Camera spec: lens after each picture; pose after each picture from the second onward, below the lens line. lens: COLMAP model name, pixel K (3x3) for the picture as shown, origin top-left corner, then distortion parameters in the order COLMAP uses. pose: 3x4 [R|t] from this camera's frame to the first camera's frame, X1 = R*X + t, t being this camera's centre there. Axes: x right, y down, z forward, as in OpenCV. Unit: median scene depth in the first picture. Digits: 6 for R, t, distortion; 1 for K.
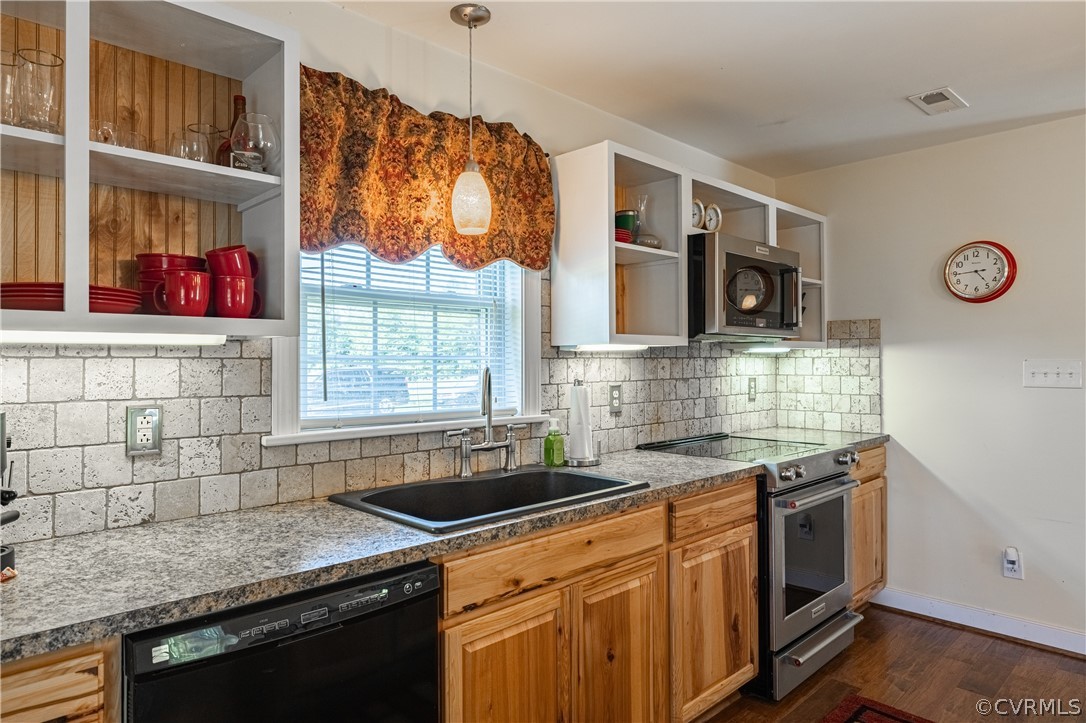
lens RADIAL K [[678.1, 0, 545.3], [0, 678.1, 353.9], [0, 0, 1]] dist [-0.007870, 0.000217]
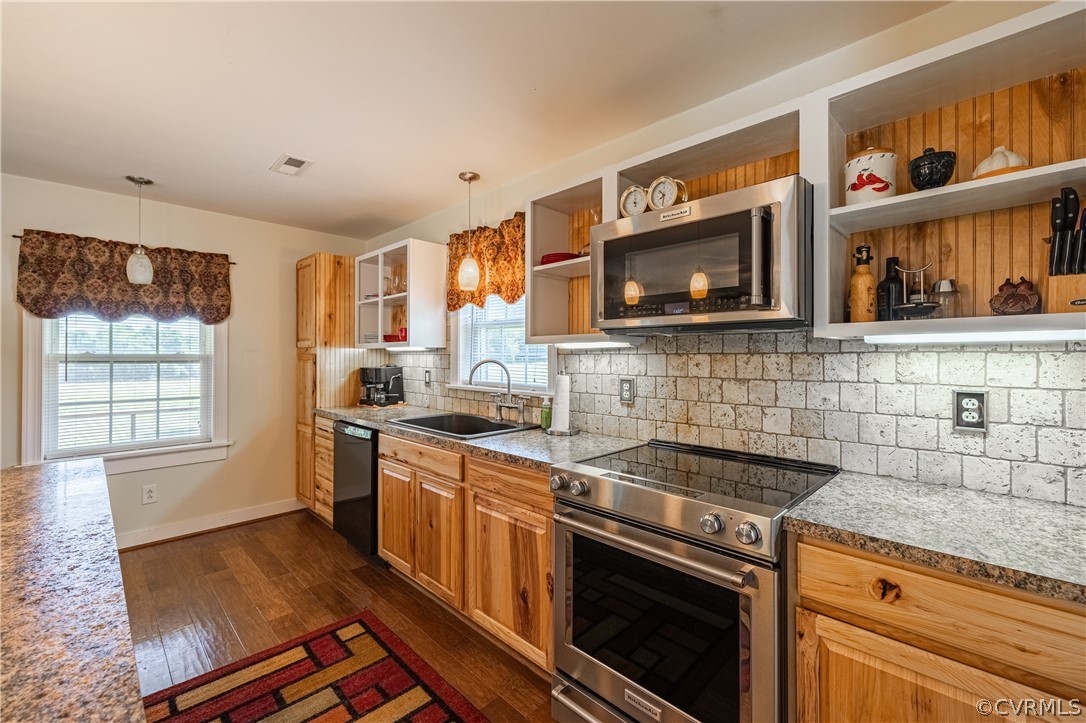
lens RADIAL K [[453.9, 0, 540.6], [0, 453.9, 357.8], [0, 0, 1]] dist [0.008917, 0.000438]
pose [[0.000984, 0.008087, -0.999967, 0.860603], [0.008980, 0.999927, 0.008095, 0.004804], [0.999959, -0.008988, 0.000911, 0.870161]]
